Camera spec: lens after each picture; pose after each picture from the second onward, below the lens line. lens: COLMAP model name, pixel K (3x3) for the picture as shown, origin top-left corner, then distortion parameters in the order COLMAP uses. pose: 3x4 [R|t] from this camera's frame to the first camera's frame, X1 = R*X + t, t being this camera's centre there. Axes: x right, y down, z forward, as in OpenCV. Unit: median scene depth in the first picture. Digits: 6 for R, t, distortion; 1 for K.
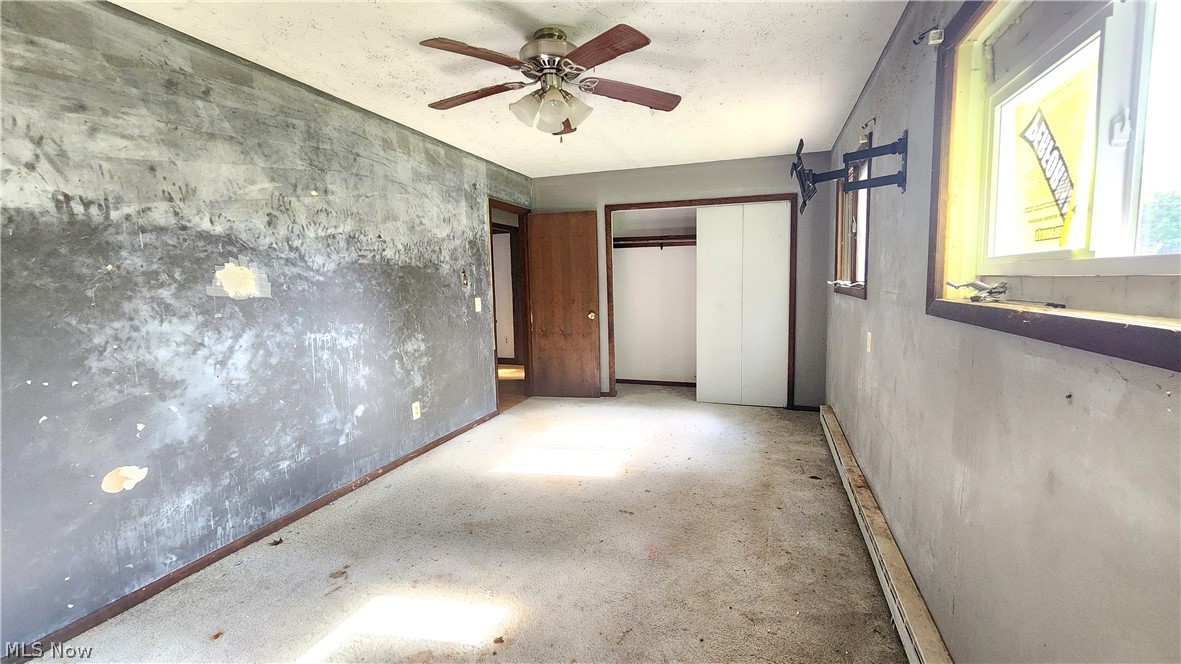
lens RADIAL K [[484.8, 0, 598.3], [0, 484.8, 330.3], [0, 0, 1]] dist [-0.003562, 0.000500]
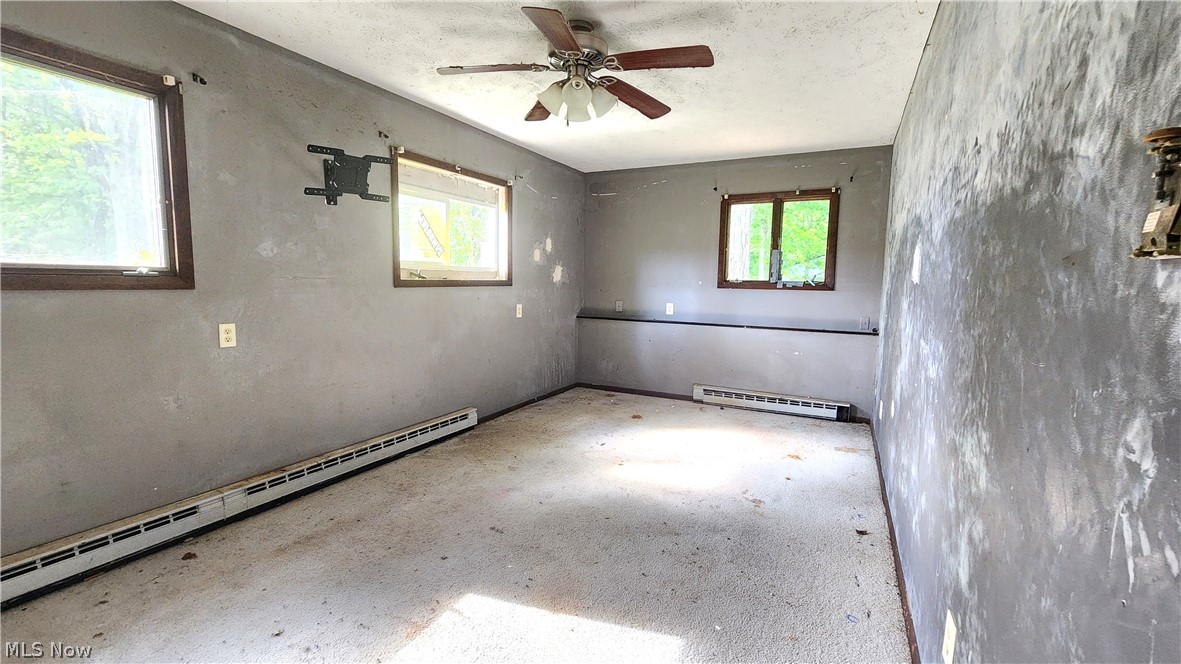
lens RADIAL K [[484.8, 0, 598.3], [0, 484.8, 330.3], [0, 0, 1]] dist [-0.003562, 0.000500]
pose [[-0.990136, -0.013687, 0.139440, -0.266394], [0.014986, 0.979162, 0.202525, -0.169378], [-0.139306, 0.202617, -0.969299, 1.942155]]
